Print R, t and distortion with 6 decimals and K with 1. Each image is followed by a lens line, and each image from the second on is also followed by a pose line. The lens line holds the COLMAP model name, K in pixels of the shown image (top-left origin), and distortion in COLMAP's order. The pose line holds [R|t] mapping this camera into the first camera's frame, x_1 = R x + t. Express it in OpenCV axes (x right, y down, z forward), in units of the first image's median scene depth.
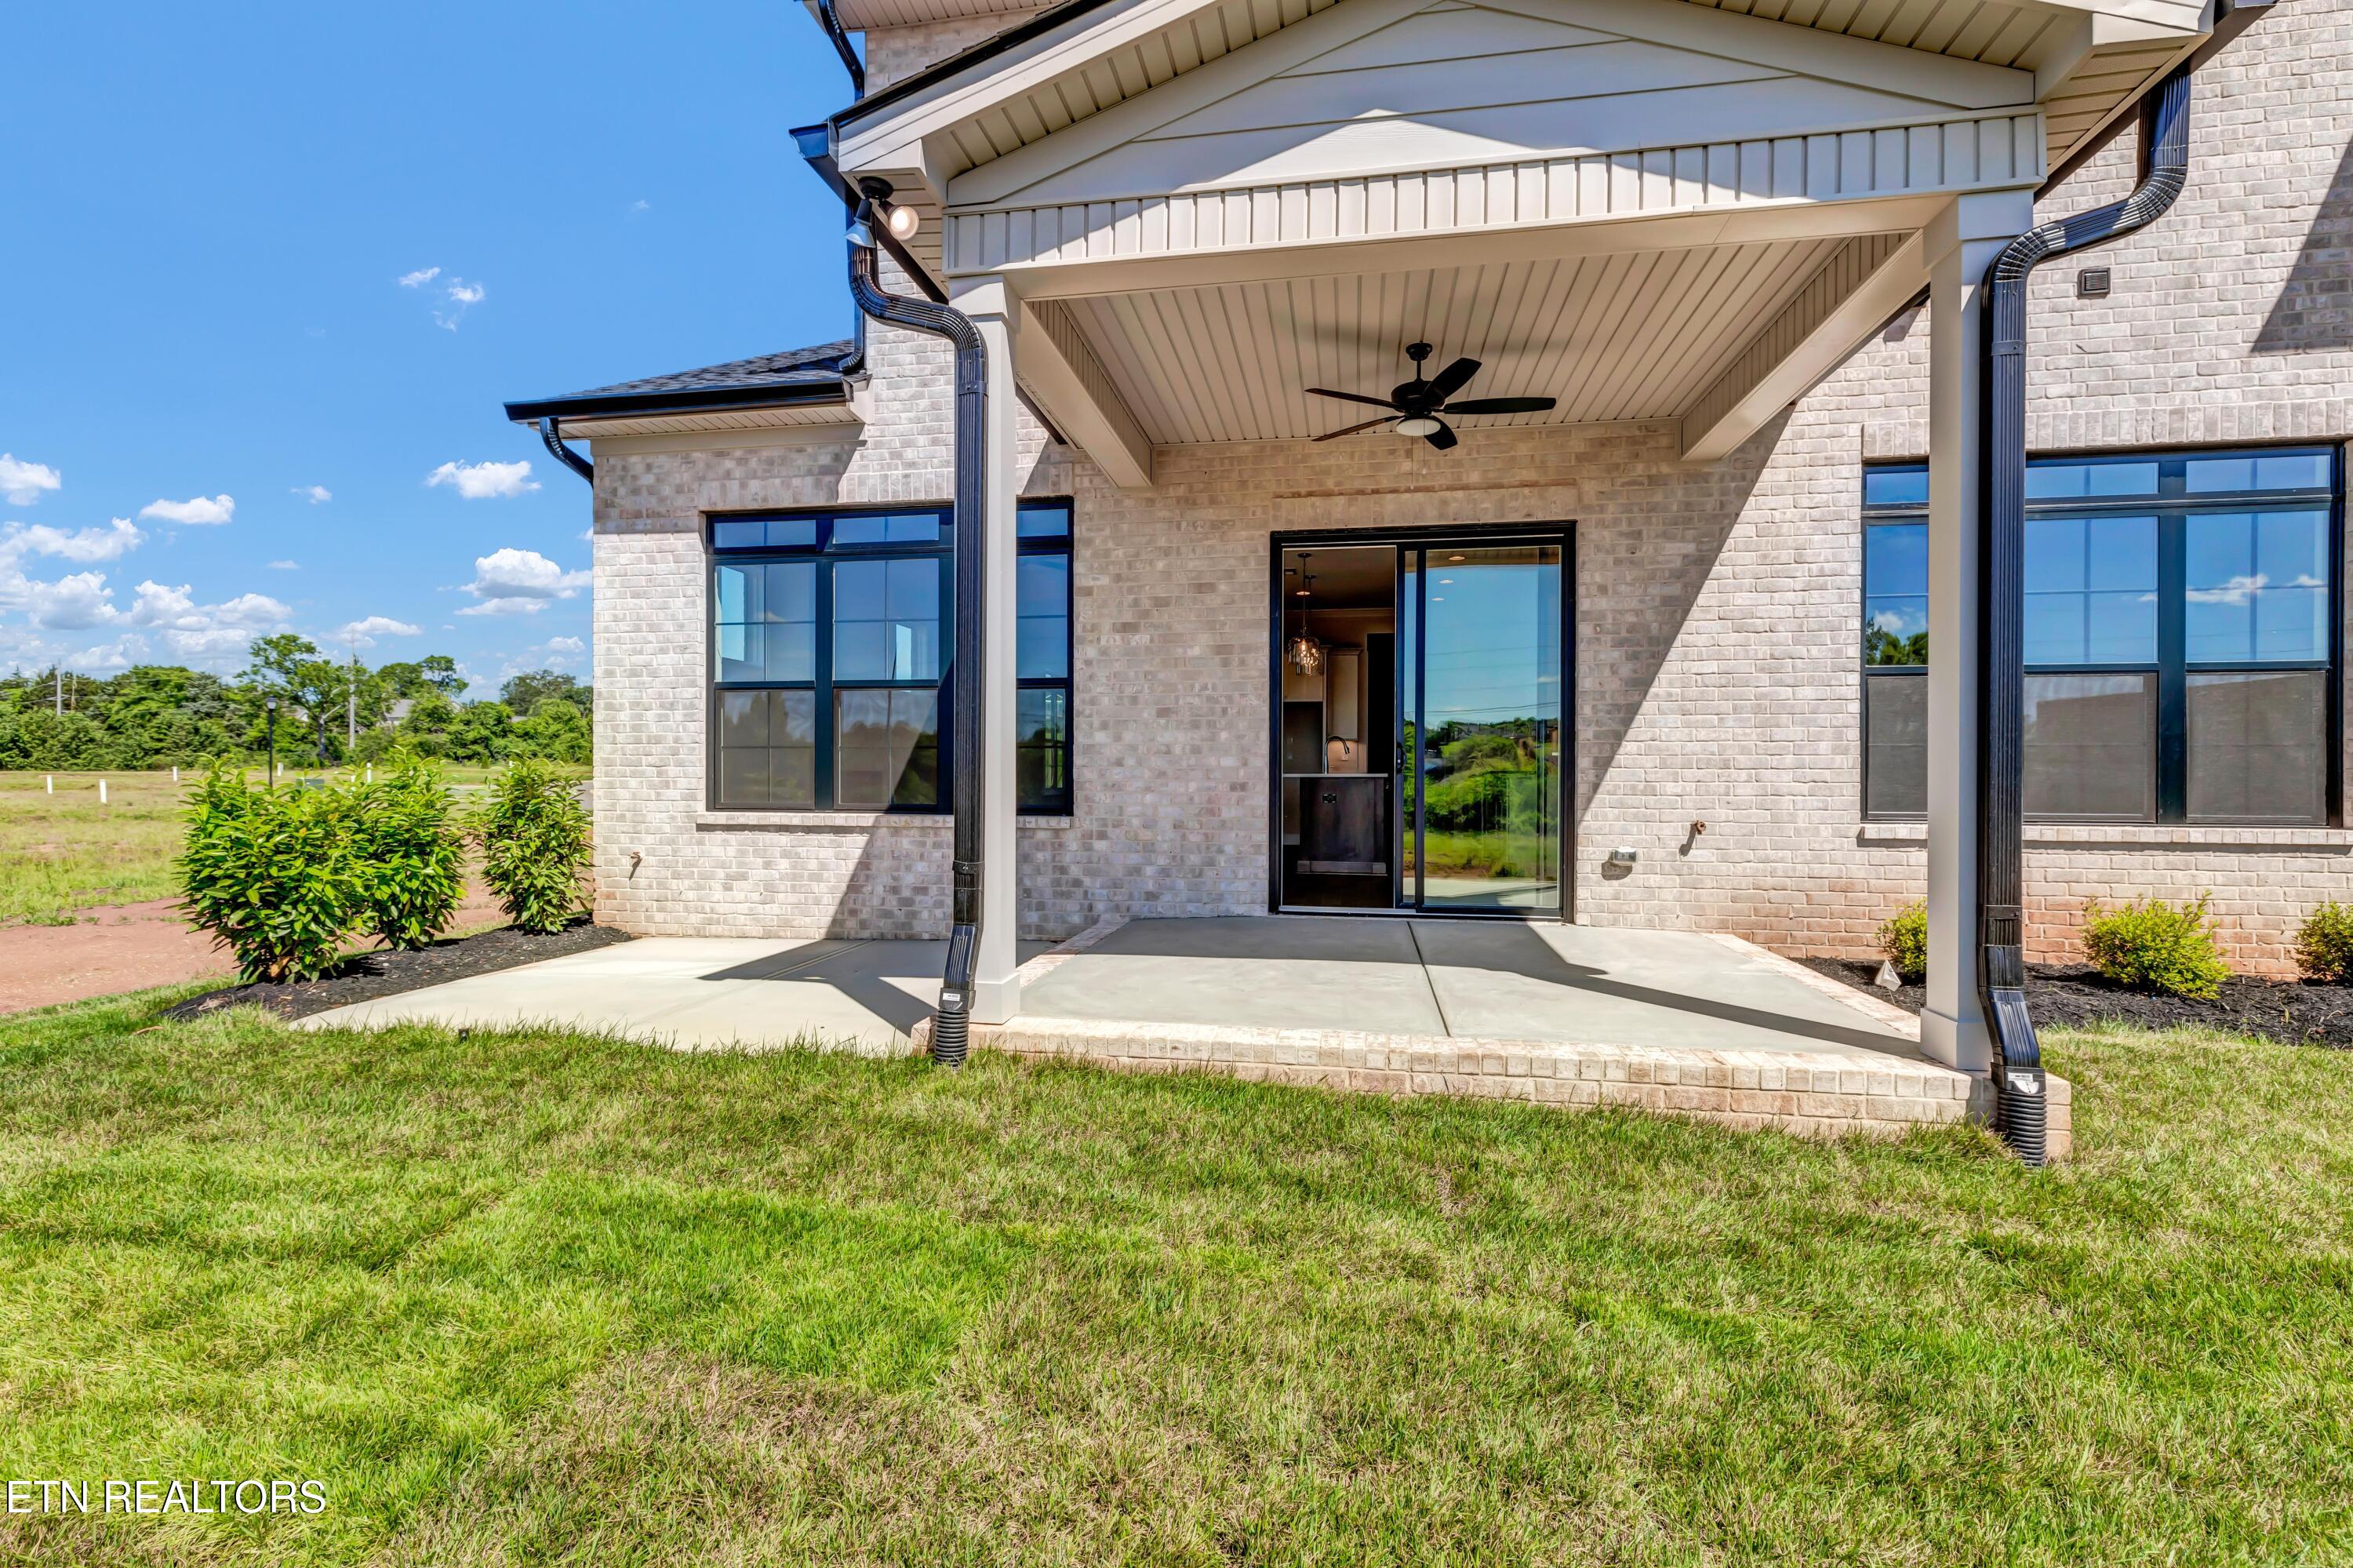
lens RADIAL K [[1073.8, 0, 1176.5], [0, 1073.8, 784.0], [0, 0, 1]] dist [0.007930, -0.000078]
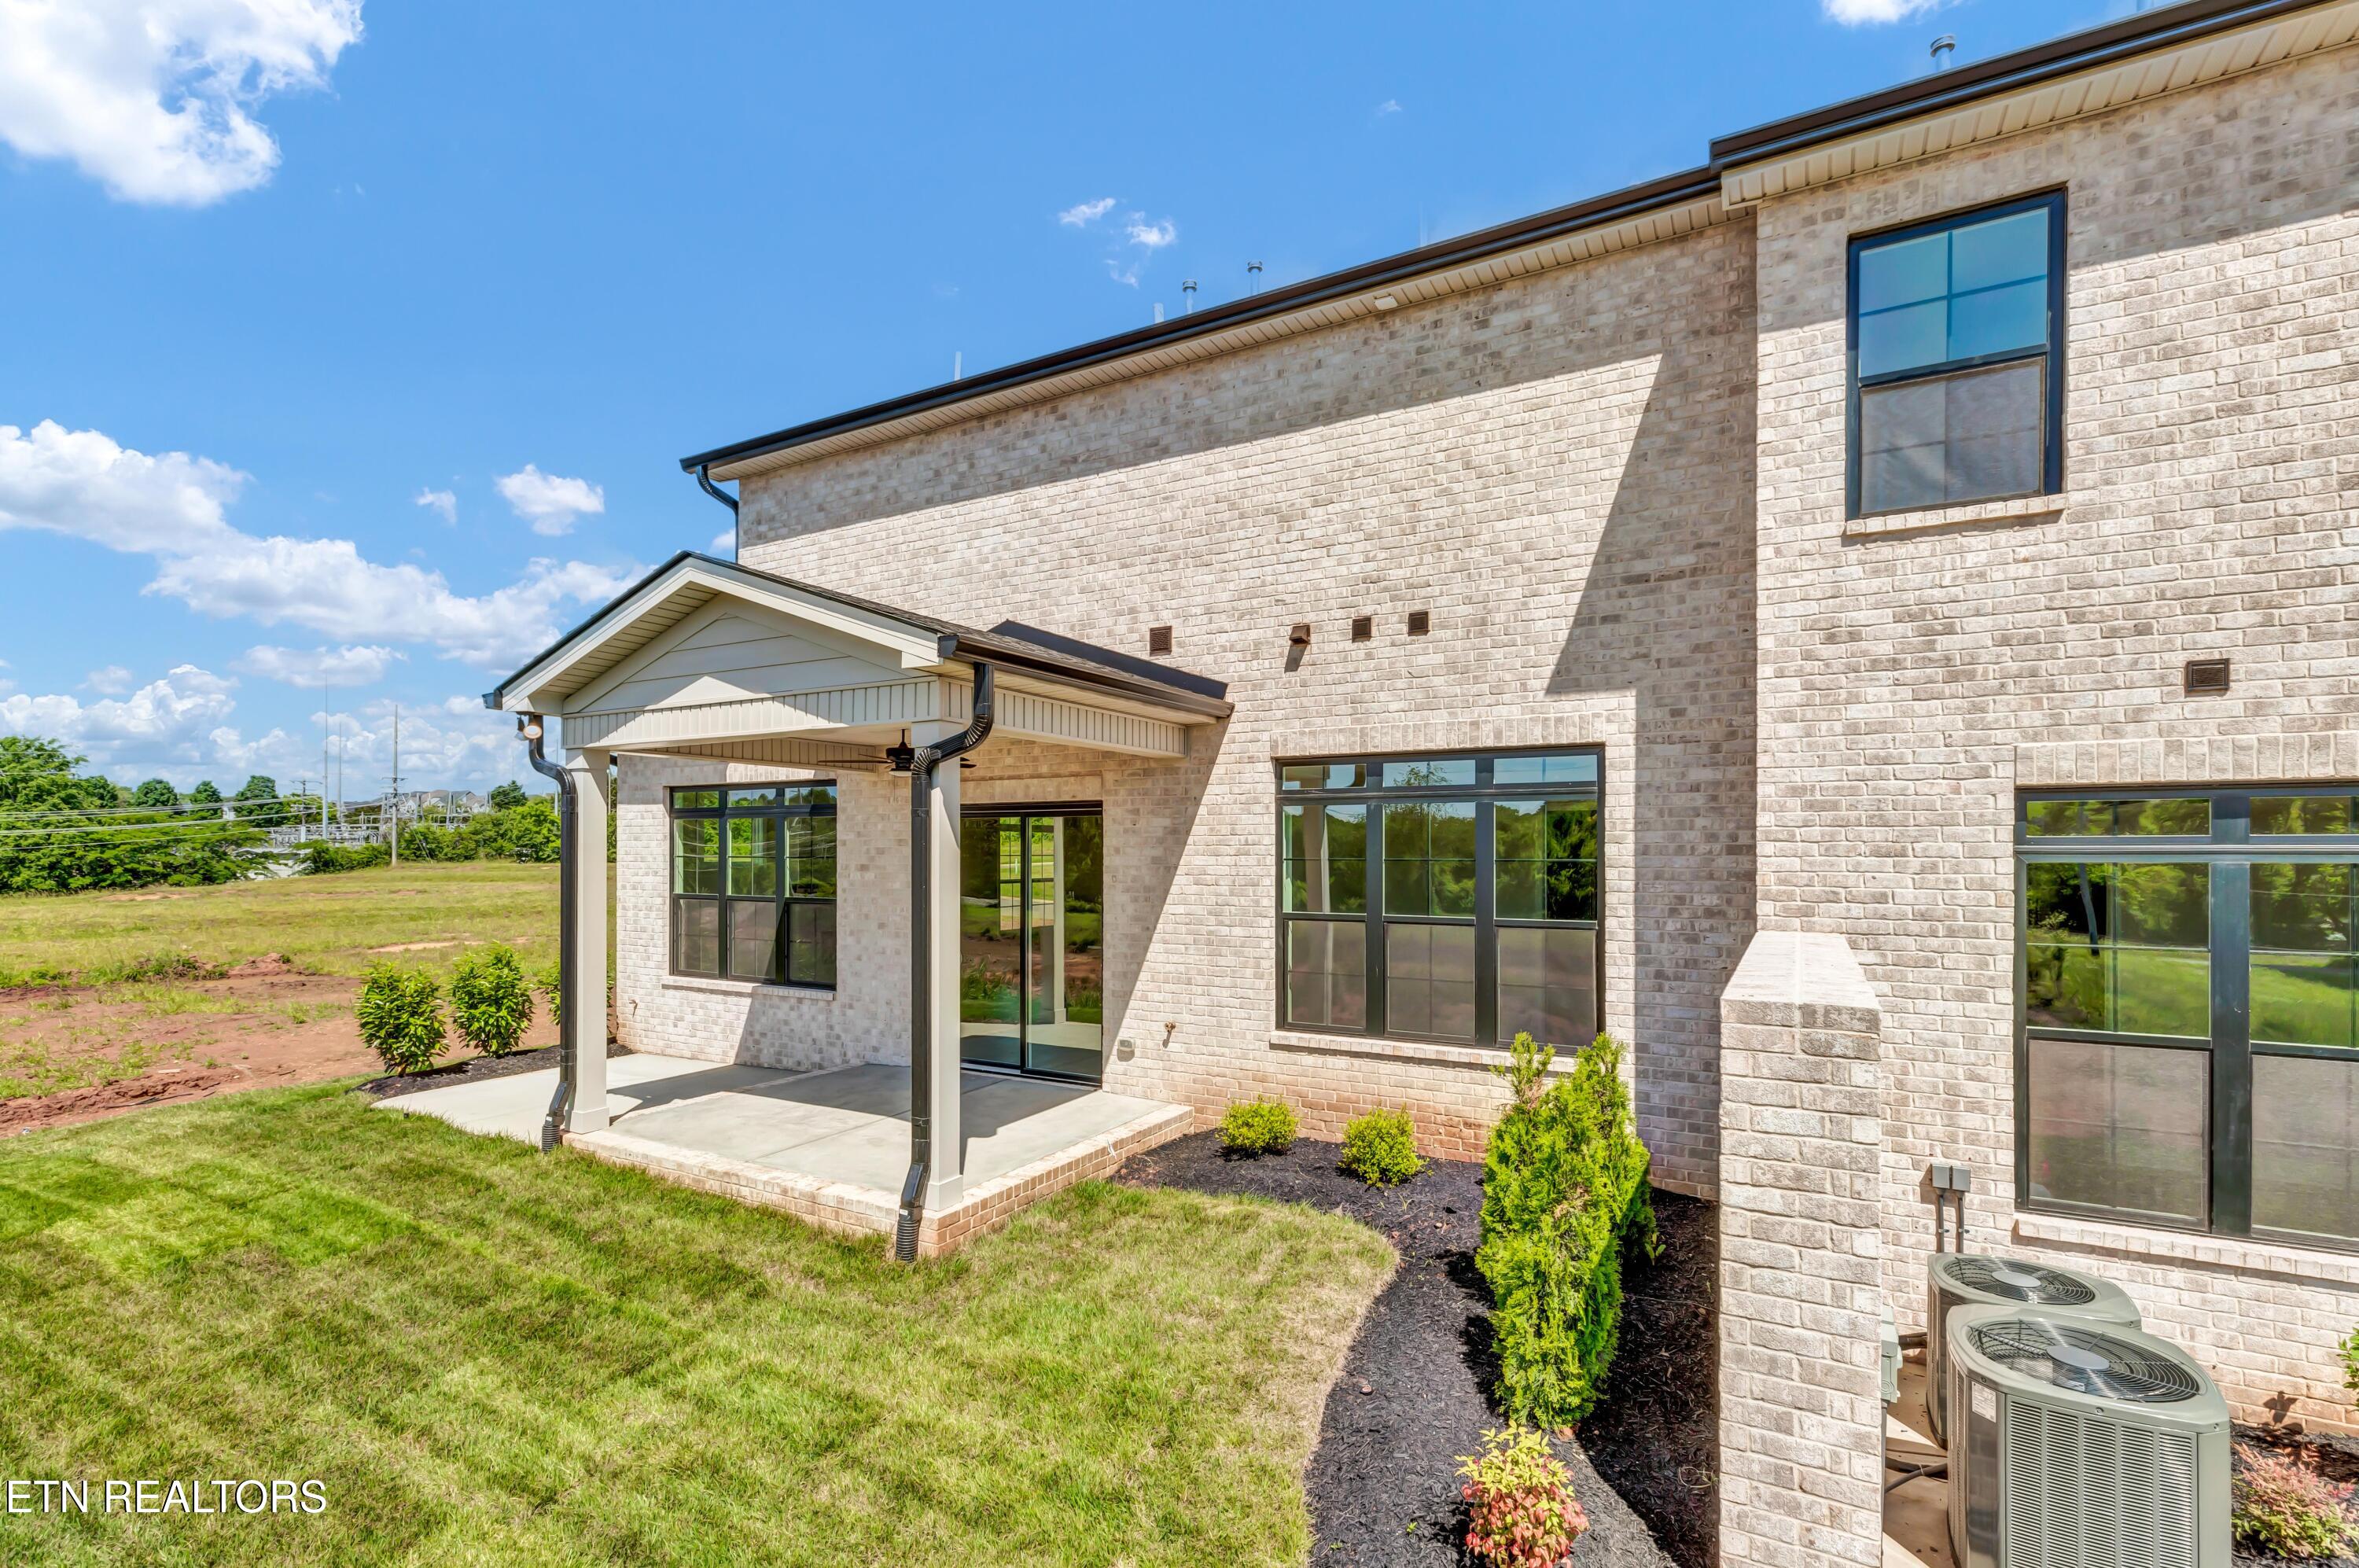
lens RADIAL K [[1115.2, 0, 1168.9], [0, 1115.2, 856.3], [0, 0, 1]] dist [0.001314, -0.000062]
pose [[0.935995, -0.001451, -0.352010, 1.004892], [0.001845, 0.999998, 0.000783, -0.181833], [0.352008, -0.001382, 0.935996, -0.336123]]
